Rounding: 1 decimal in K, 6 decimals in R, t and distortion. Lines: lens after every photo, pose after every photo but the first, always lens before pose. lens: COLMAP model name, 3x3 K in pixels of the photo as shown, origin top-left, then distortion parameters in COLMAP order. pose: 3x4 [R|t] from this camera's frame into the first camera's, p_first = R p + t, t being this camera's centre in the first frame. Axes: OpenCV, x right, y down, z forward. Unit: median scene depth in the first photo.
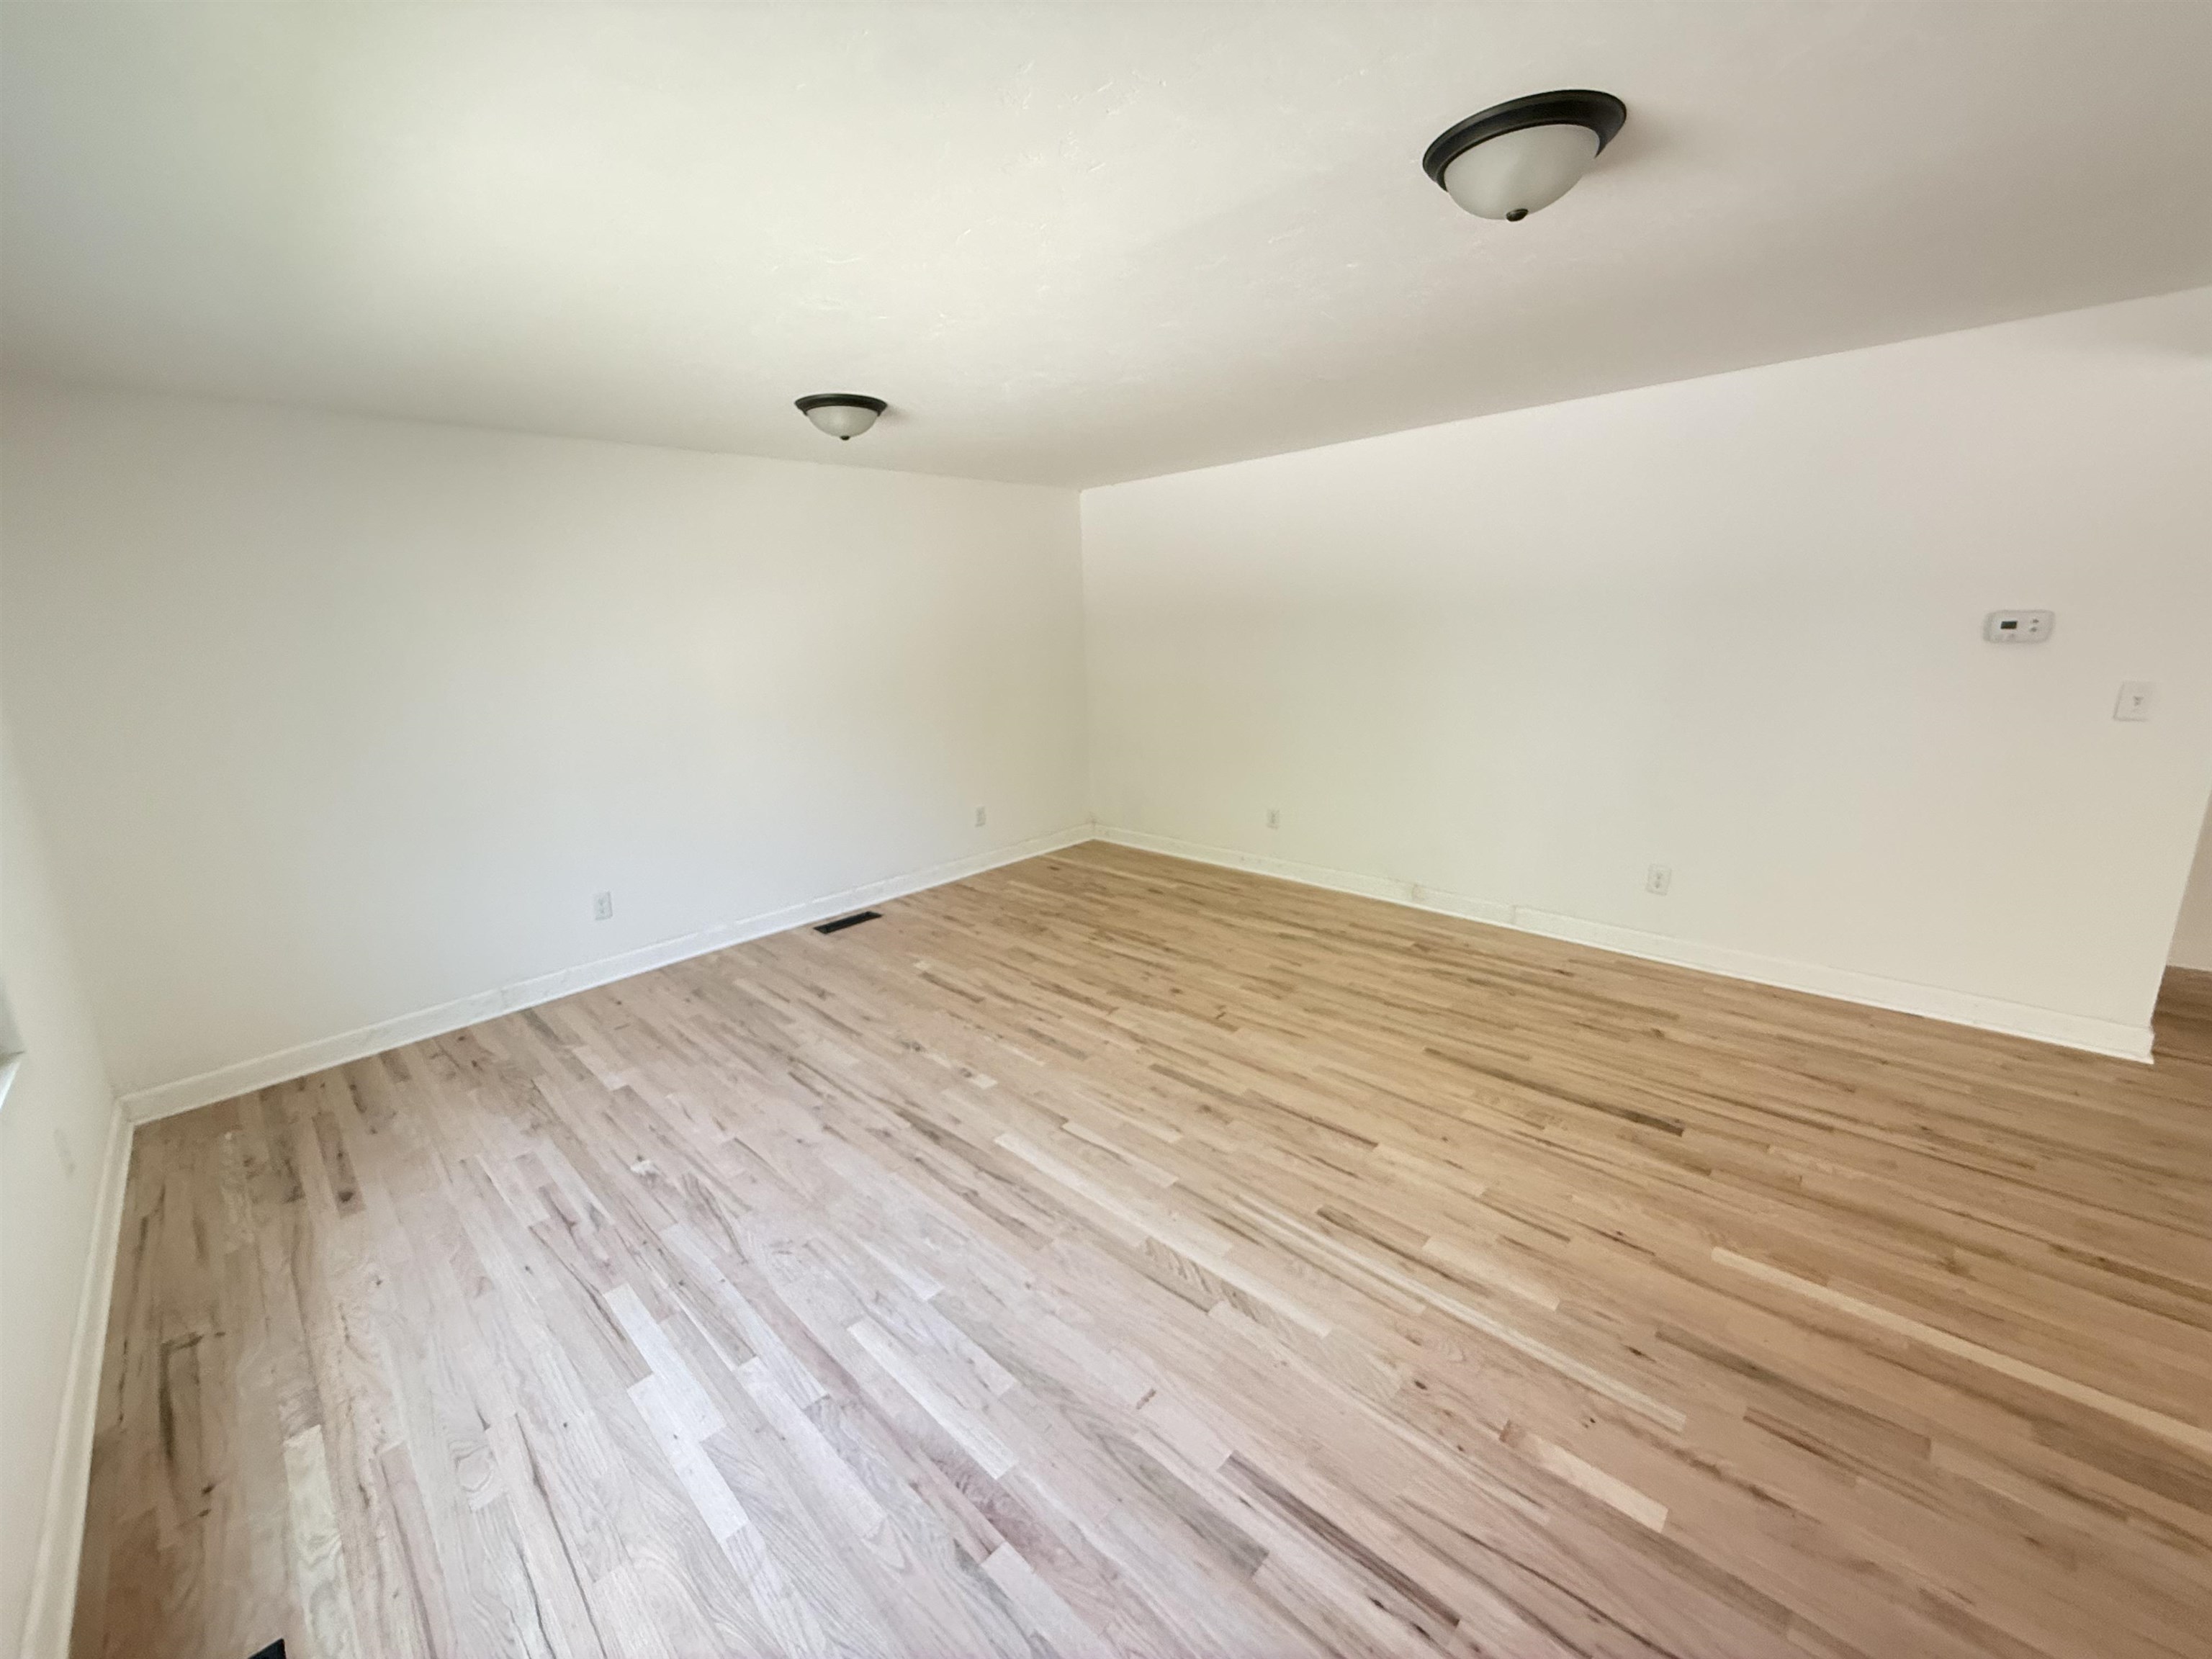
lens RADIAL K [[880.4, 0, 1105.9], [0, 880.4, 833.6], [0, 0, 1]] dist [-0.007190, -0.000465]
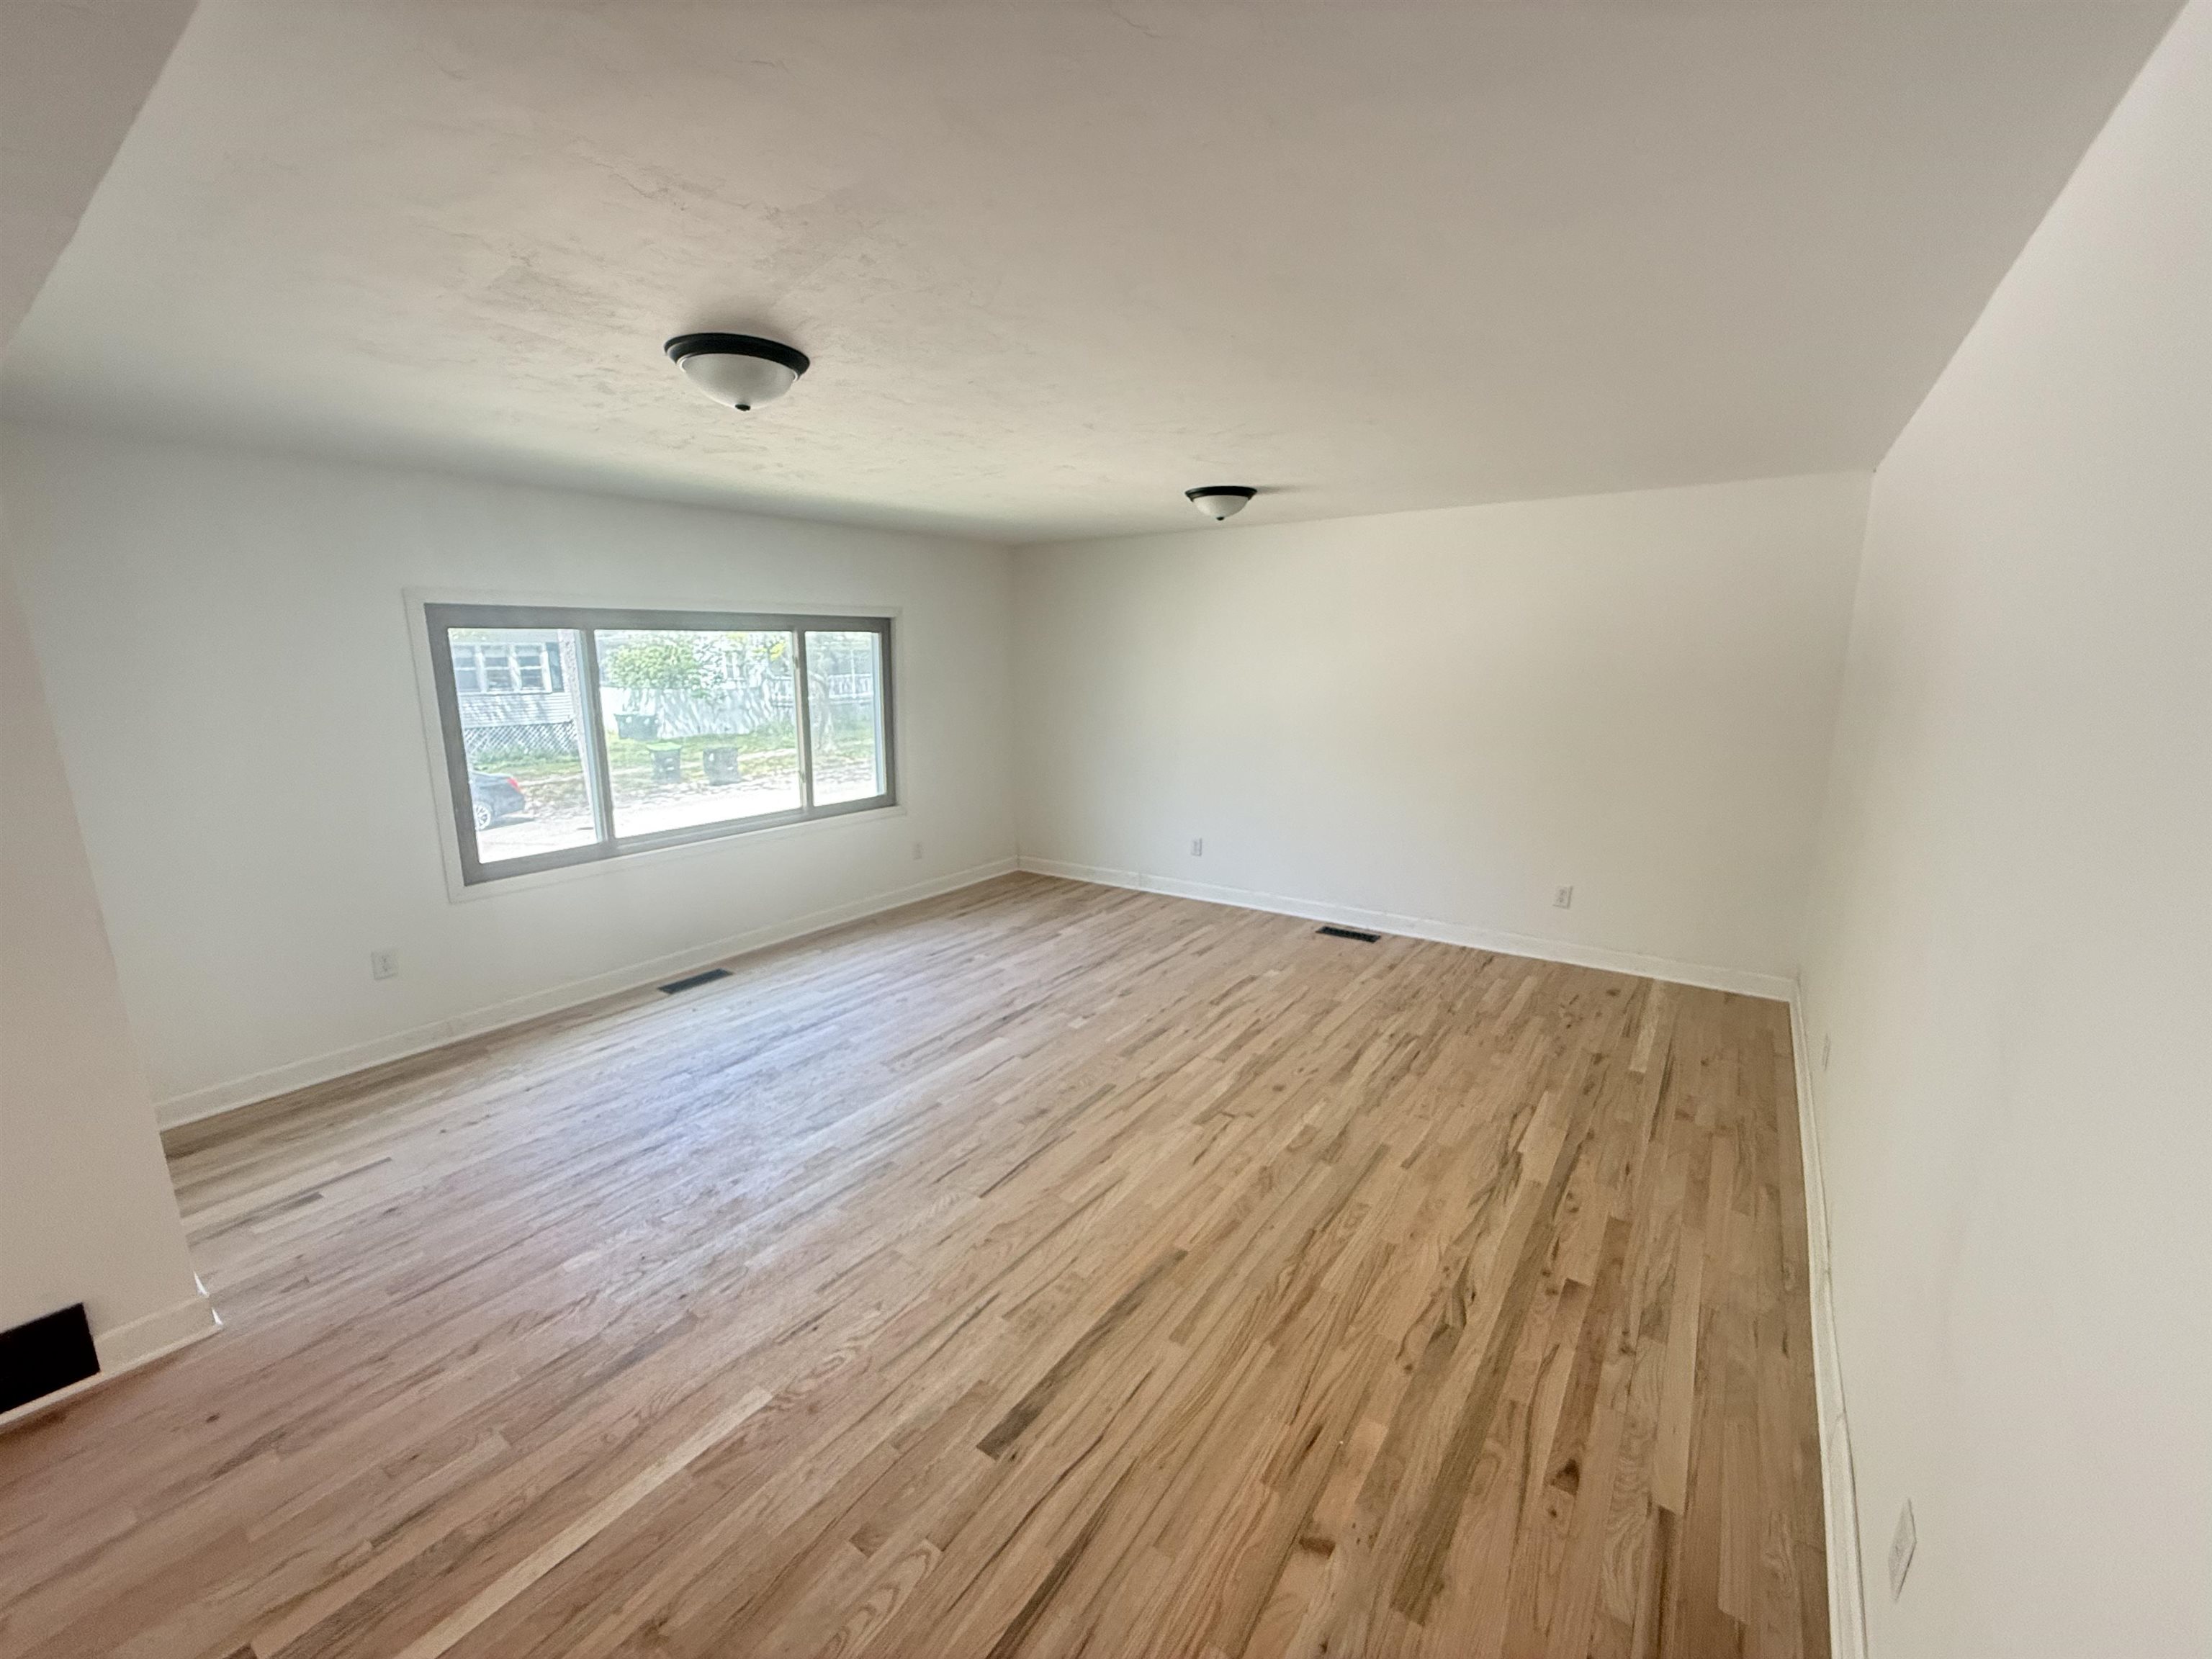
lens RADIAL K [[880.4, 0, 1104.8], [0, 880.4, 824.4], [0, 0, 1]] dist [-0.007190, -0.000465]
pose [[0.151569, 0.231414, -0.960976, 0.871096], [-0.238485, 0.952048, 0.191650, -0.213484], [0.959246, 0.200130, 0.199489, 0.598130]]
